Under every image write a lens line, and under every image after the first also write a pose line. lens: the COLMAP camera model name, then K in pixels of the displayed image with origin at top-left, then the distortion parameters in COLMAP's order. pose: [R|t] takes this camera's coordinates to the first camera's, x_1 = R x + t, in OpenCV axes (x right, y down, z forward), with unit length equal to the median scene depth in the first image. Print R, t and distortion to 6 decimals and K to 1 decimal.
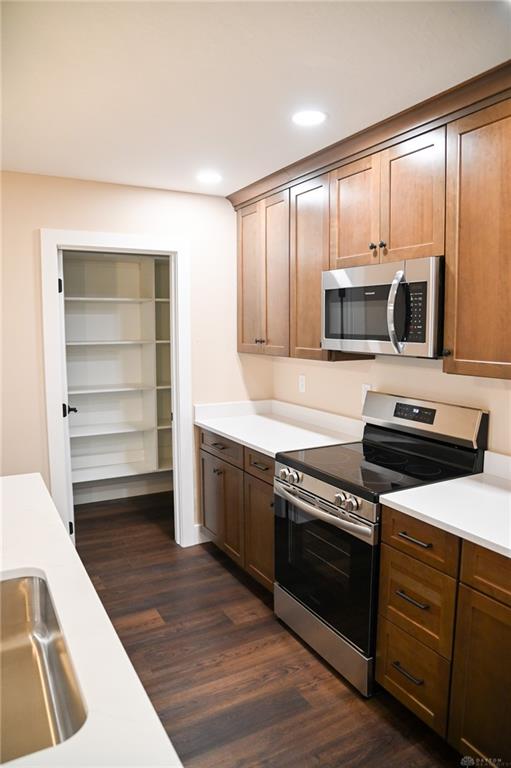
lens RADIAL K [[529.3, 0, 255.5], [0, 529.3, 384.0], [0, 0, 1]] dist [-0.117252, 0.069897]
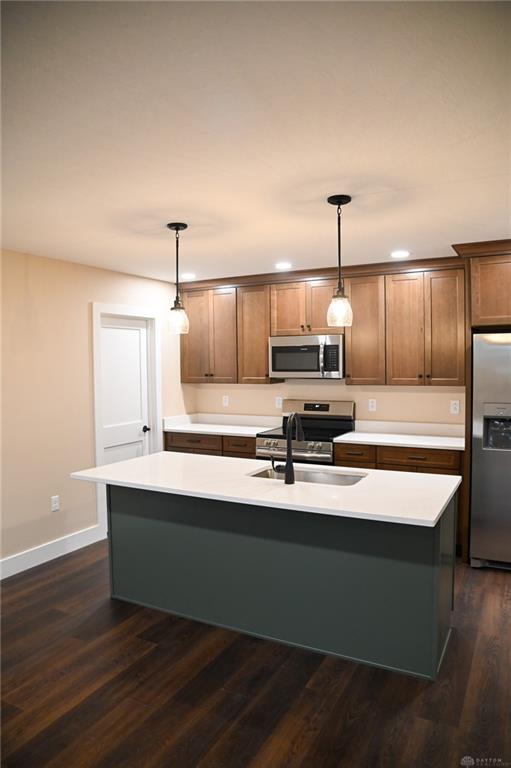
lens RADIAL K [[529.3, 0, 255.5], [0, 529.3, 384.0], [0, 0, 1]] dist [-0.117252, 0.069897]
pose [[0.840982, -0.031633, 0.540137, -0.949367], [0.070834, 0.996134, -0.051949, 0.052522], [-0.536406, 0.081948, 0.839972, -0.566008]]
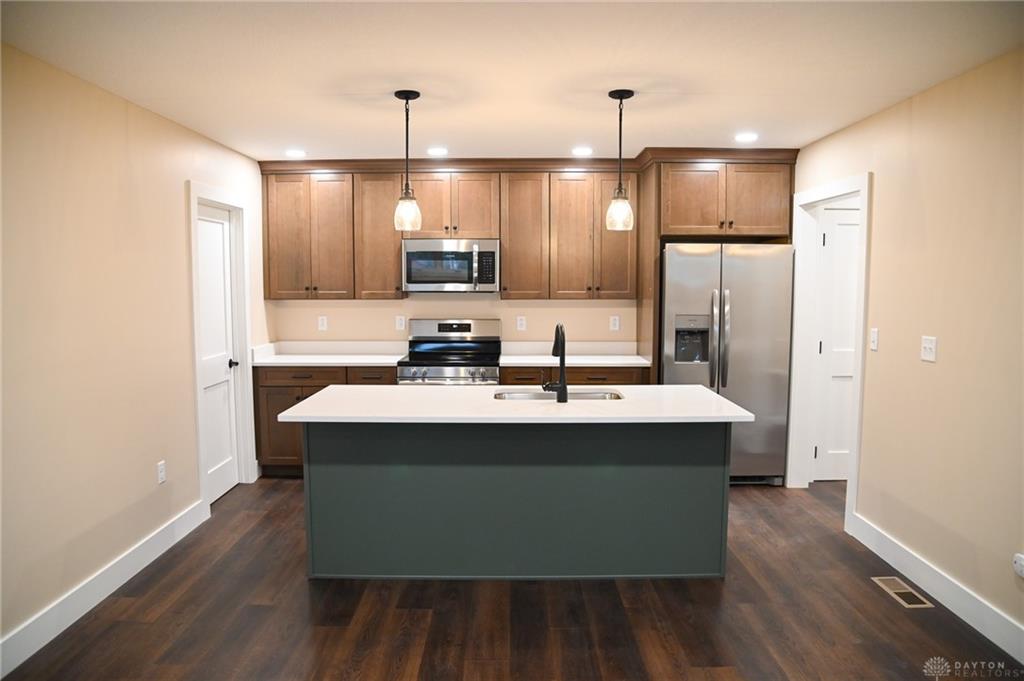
lens RADIAL K [[715.5, 0, 512.0], [0, 715.5, 340.5], [0, 0, 1]] dist [-0.110719, 0.001339]
pose [[0.484579, -0.074375, 0.871580, -1.511061], [0.096570, 0.994837, 0.031202, 0.040778], [-0.869401, 0.069048, 0.489260, -0.247917]]
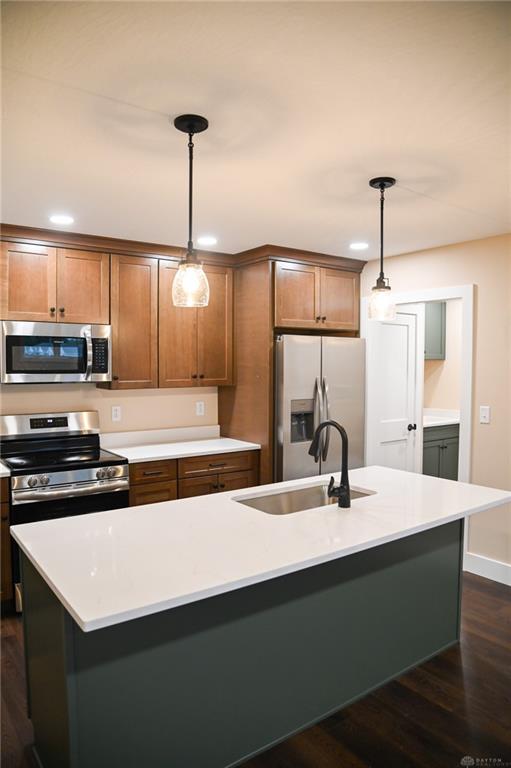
lens RADIAL K [[529.3, 0, 255.5], [0, 529.3, 384.0], [0, 0, 1]] dist [-0.117252, 0.069897]
pose [[-0.129087, -0.038811, 0.990873, -1.161234], [0.108742, 0.992654, 0.053048, -0.063724], [-0.985653, 0.114597, -0.123919, 0.571932]]
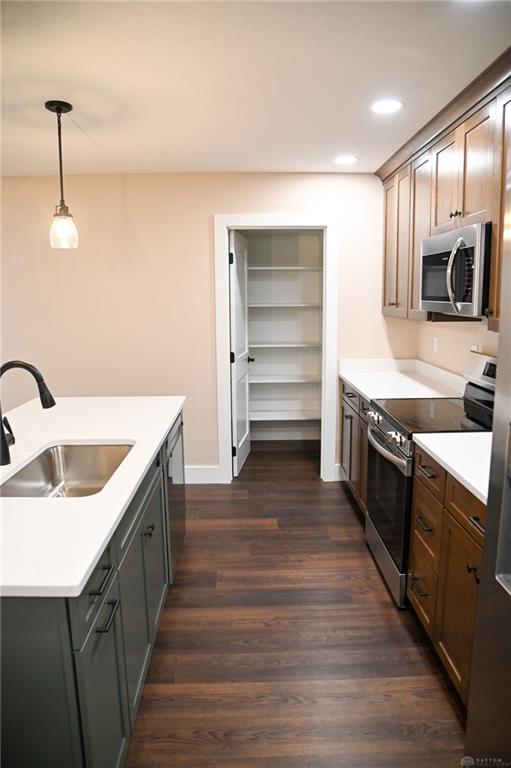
lens RADIAL K [[529.3, 0, 255.5], [0, 529.3, 384.0], [0, 0, 1]] dist [-0.117252, 0.069897]
pose [[0.886369, 0.069530, -0.457728, 0.336657], [-0.041696, 0.996629, 0.070650, 0.025576], [0.461097, -0.043537, 0.886281, -0.140580]]
